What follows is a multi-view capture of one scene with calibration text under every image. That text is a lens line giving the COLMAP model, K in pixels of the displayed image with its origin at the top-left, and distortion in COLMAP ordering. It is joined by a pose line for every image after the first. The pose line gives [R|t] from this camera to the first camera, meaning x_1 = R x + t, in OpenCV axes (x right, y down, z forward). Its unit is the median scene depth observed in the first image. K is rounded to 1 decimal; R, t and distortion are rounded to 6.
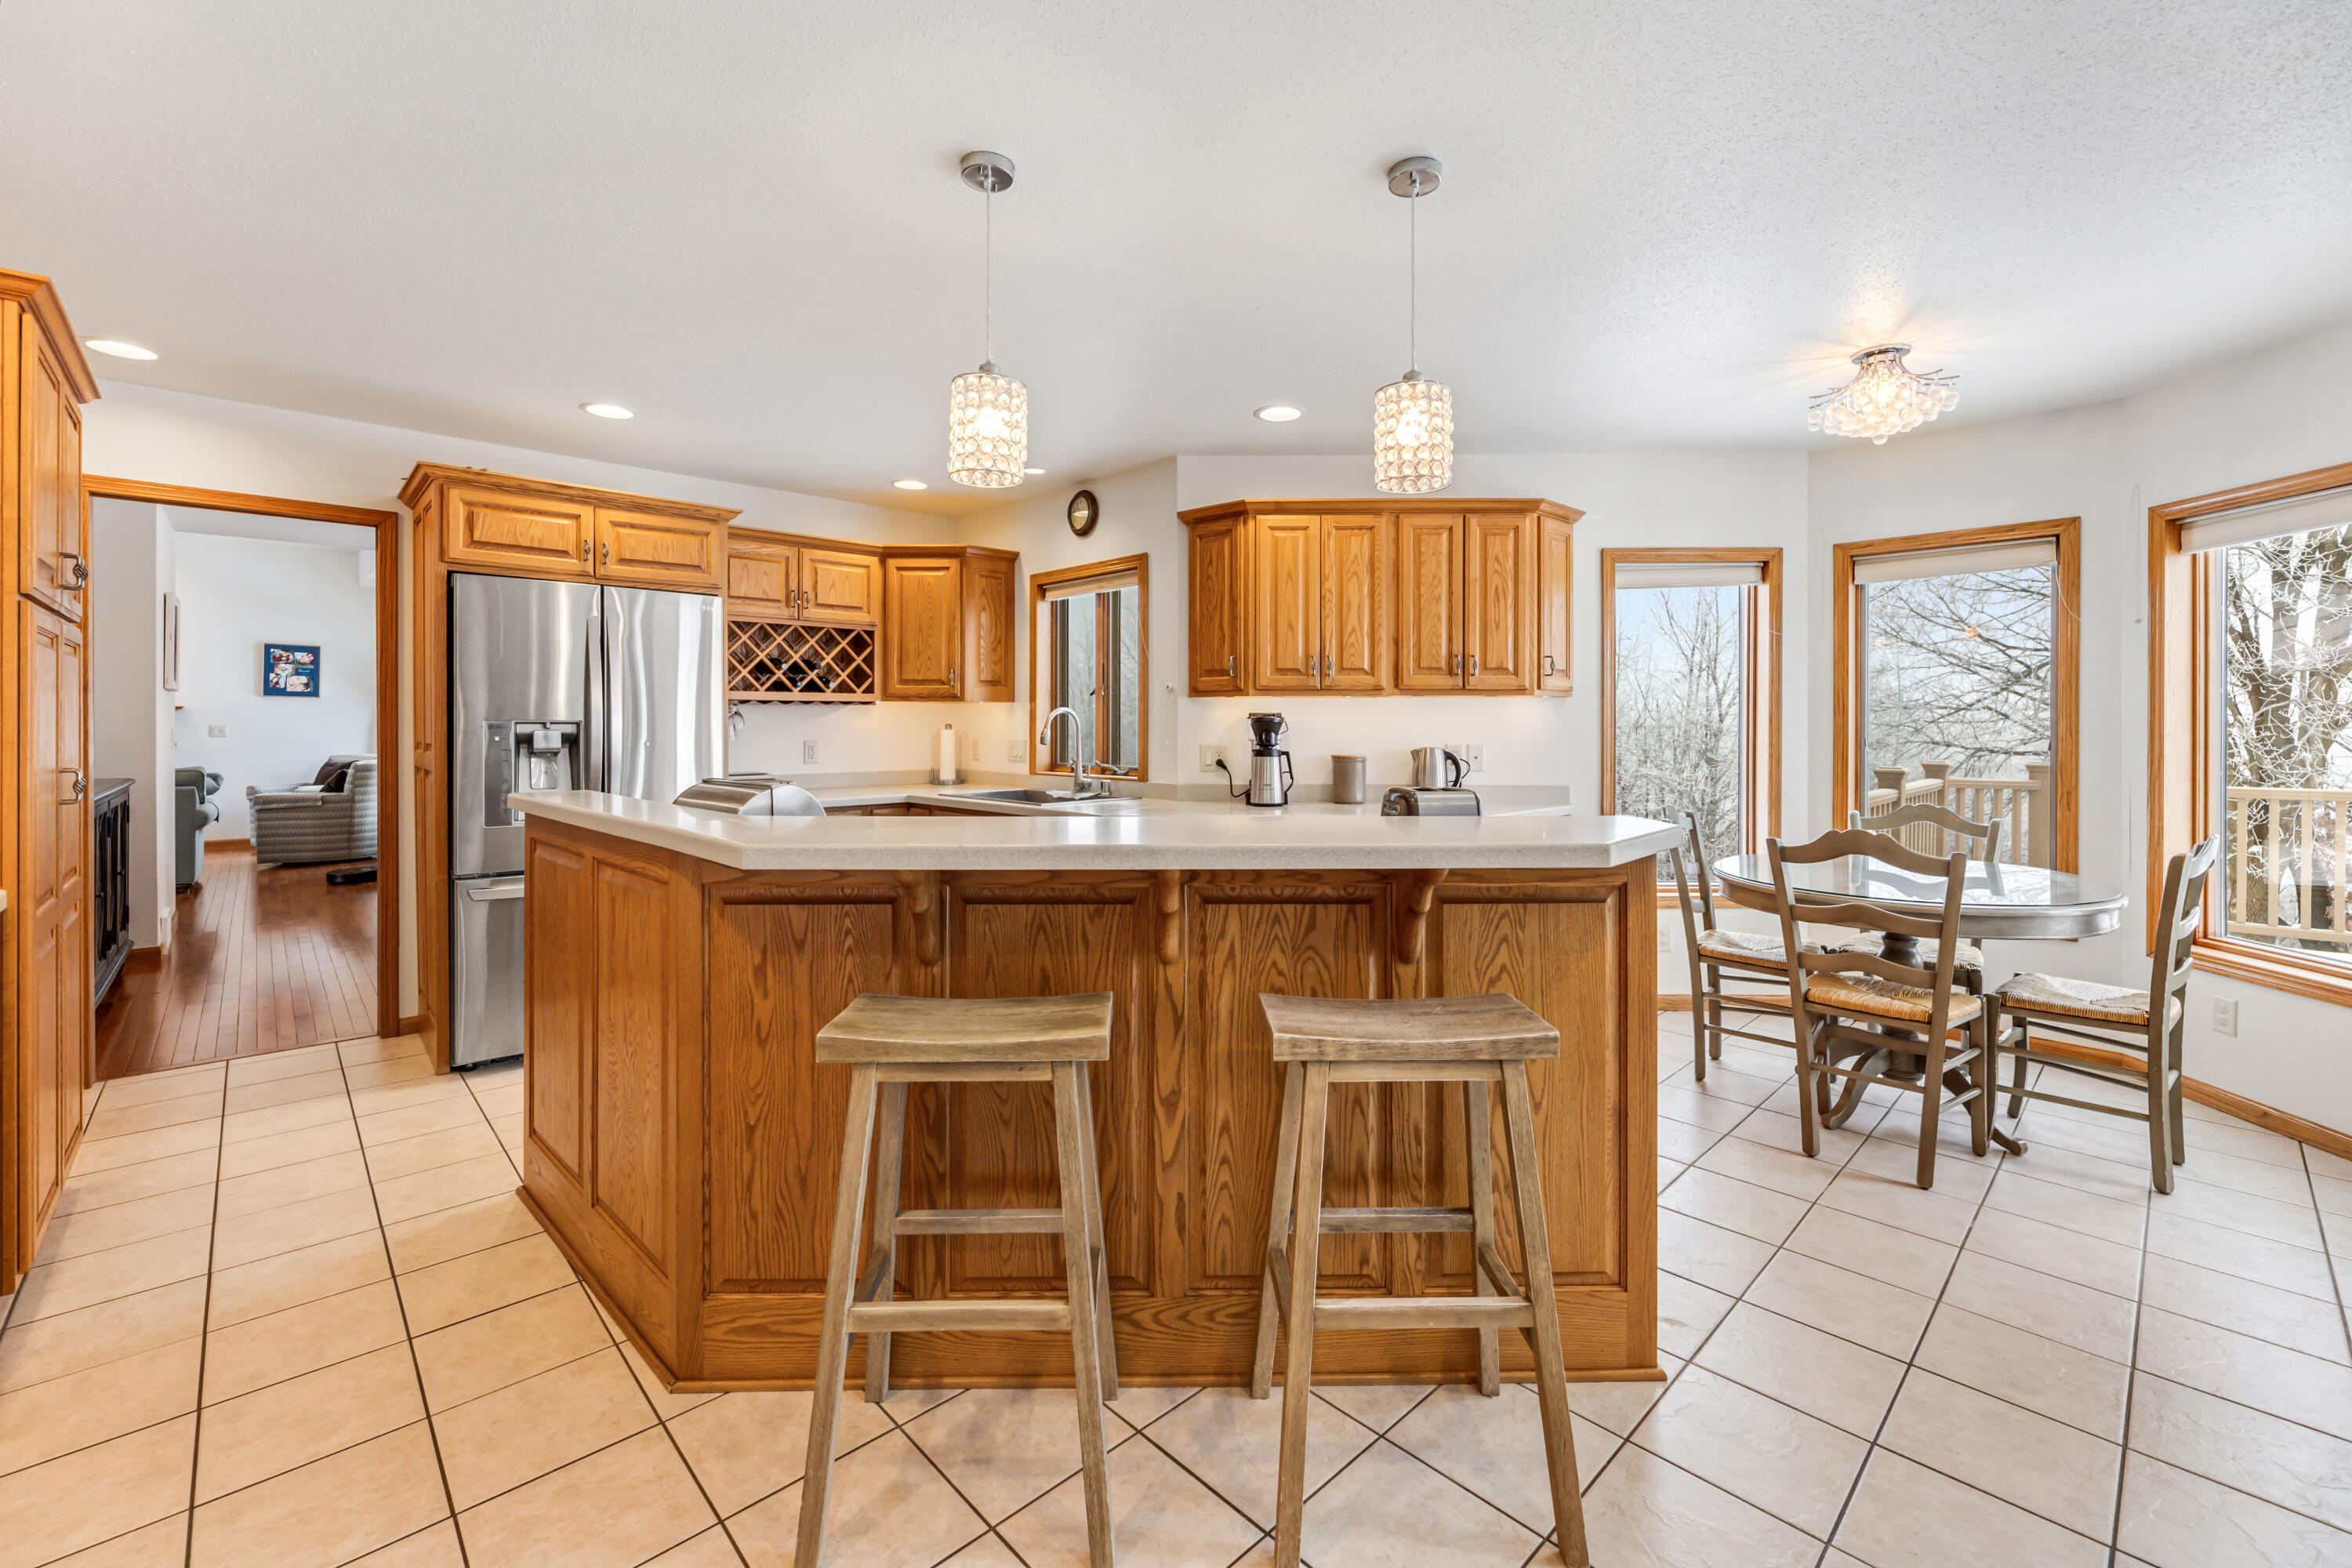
lens RADIAL K [[978.7, 0, 1175.7], [0, 978.7, 740.2], [0, 0, 1]] dist [-0.001238, -0.000067]
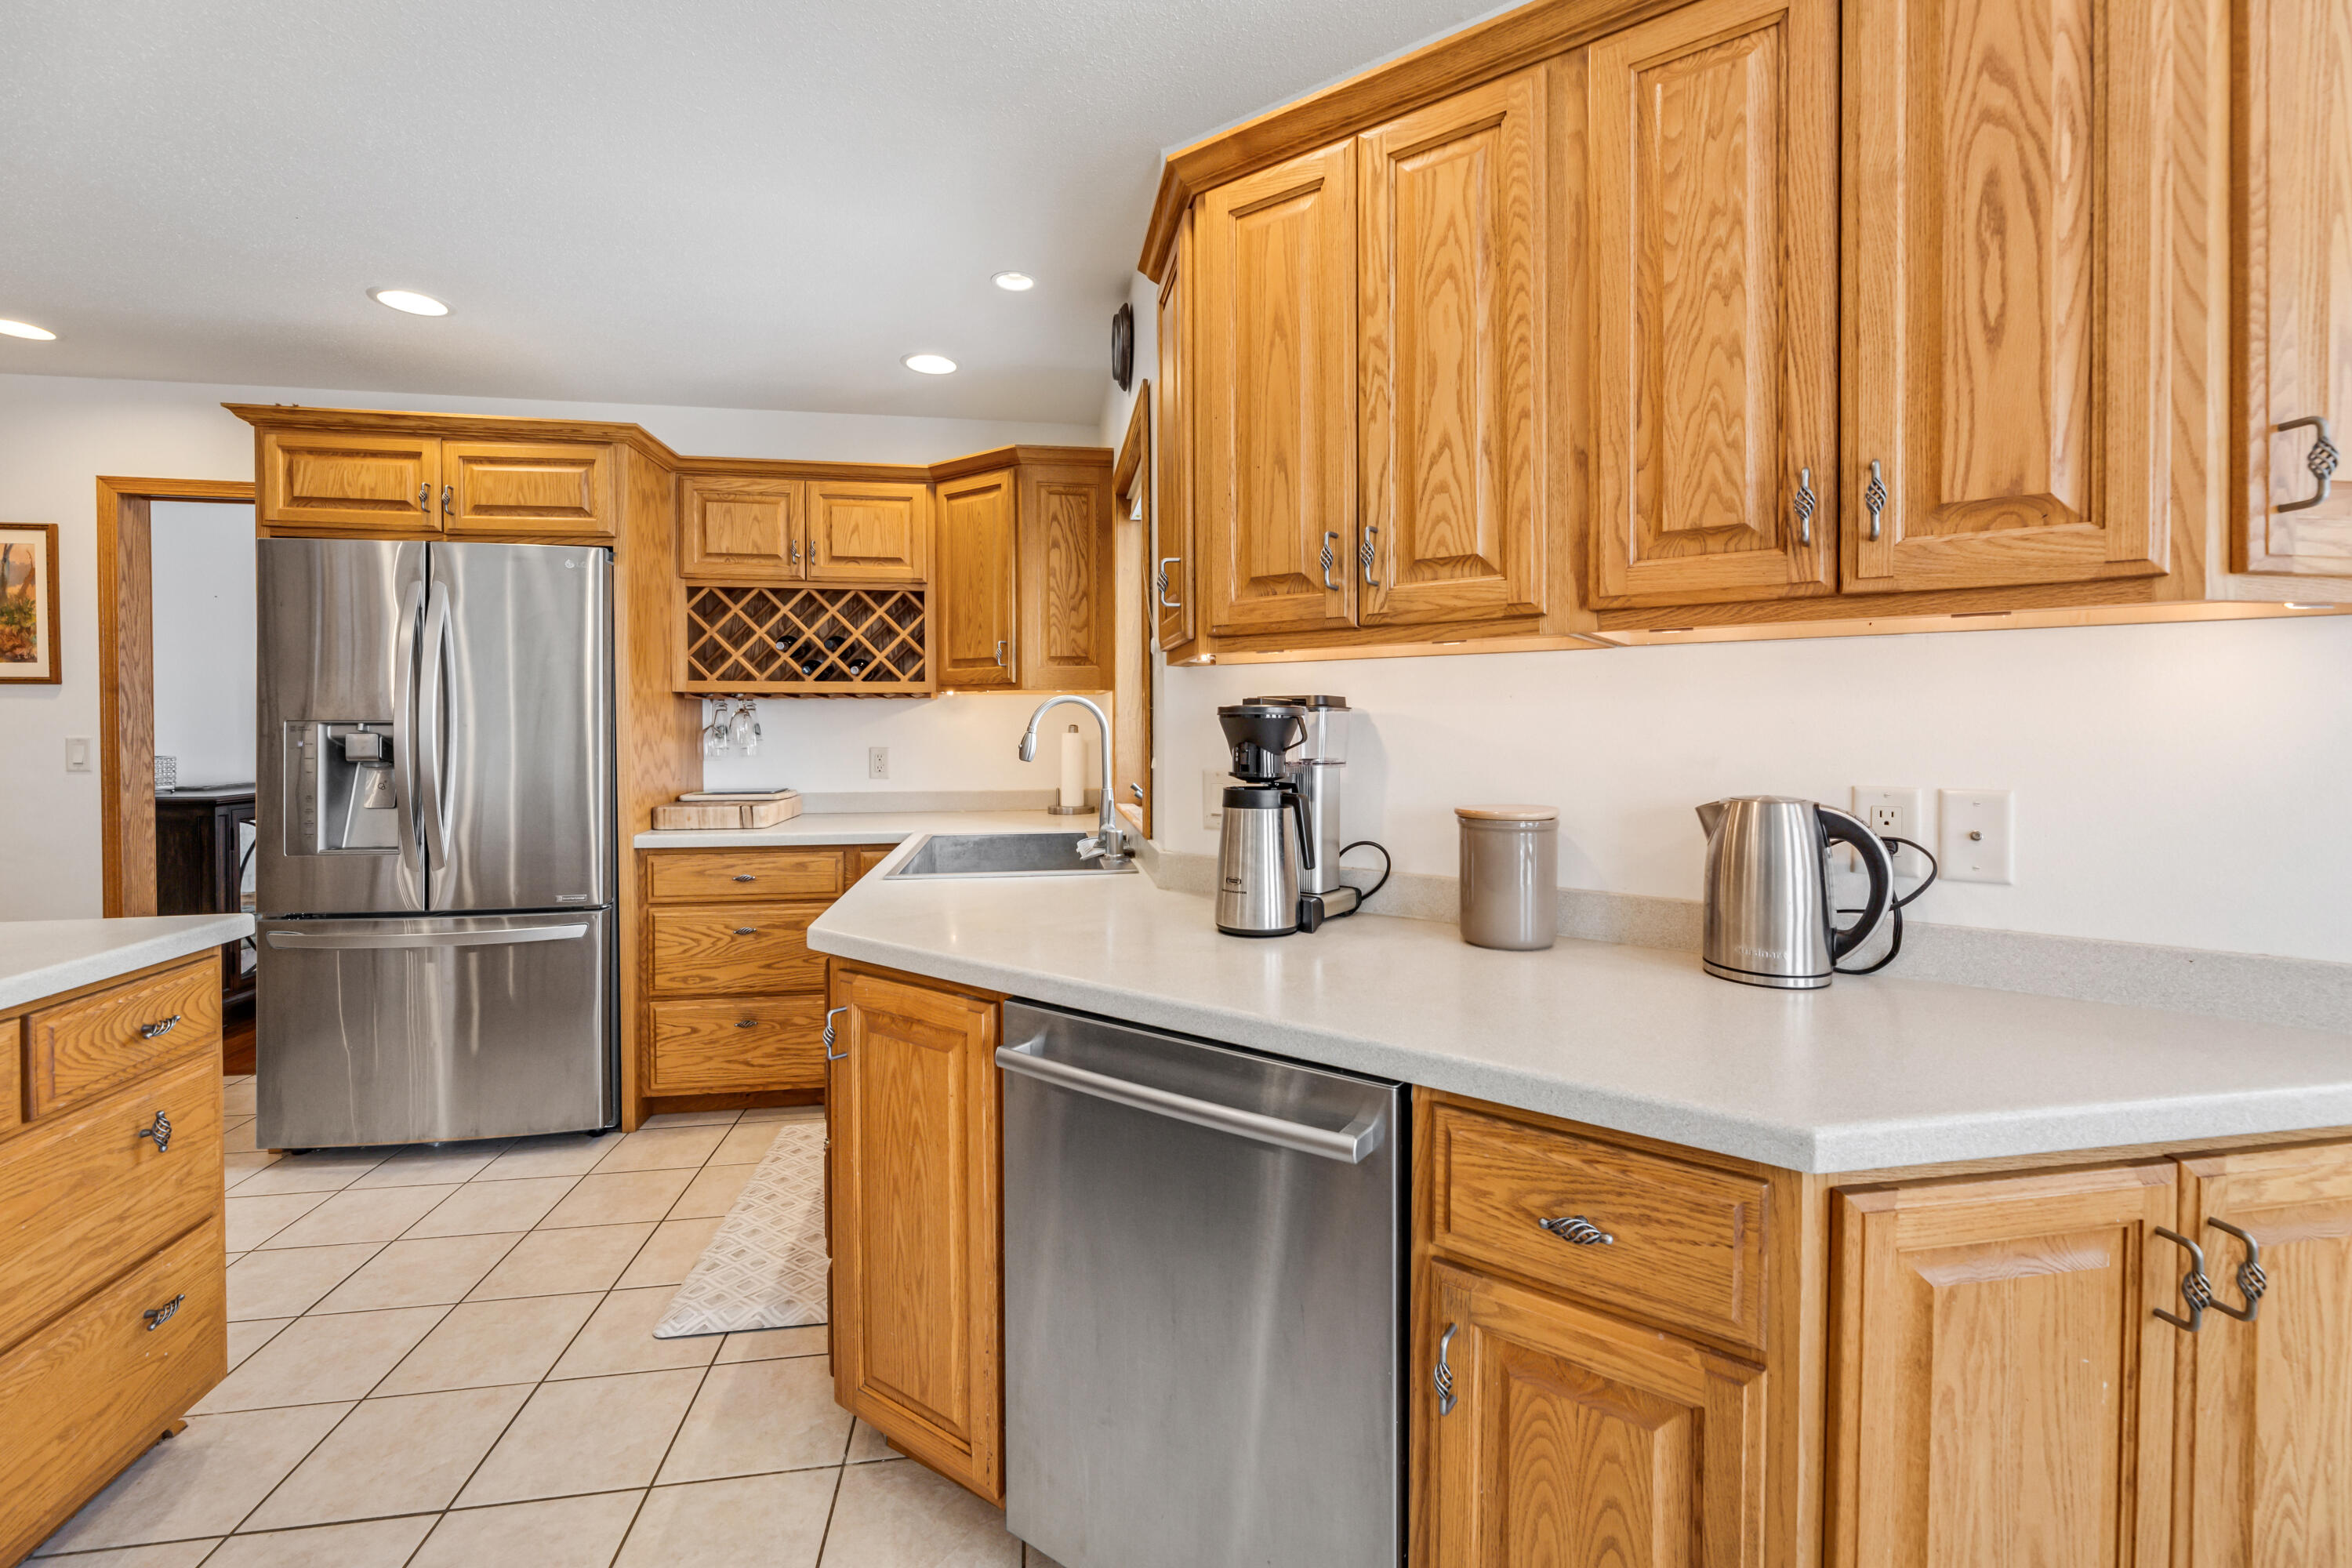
lens RADIAL K [[978.7, 0, 1175.7], [0, 978.7, 740.2], [0, 0, 1]] dist [-0.001238, -0.000067]
pose [[0.826200, 0.007024, -0.563333, 0.289047], [-0.007036, 0.999973, 0.002149, -0.010446], [0.563333, 0.002188, 0.826227, 0.655361]]
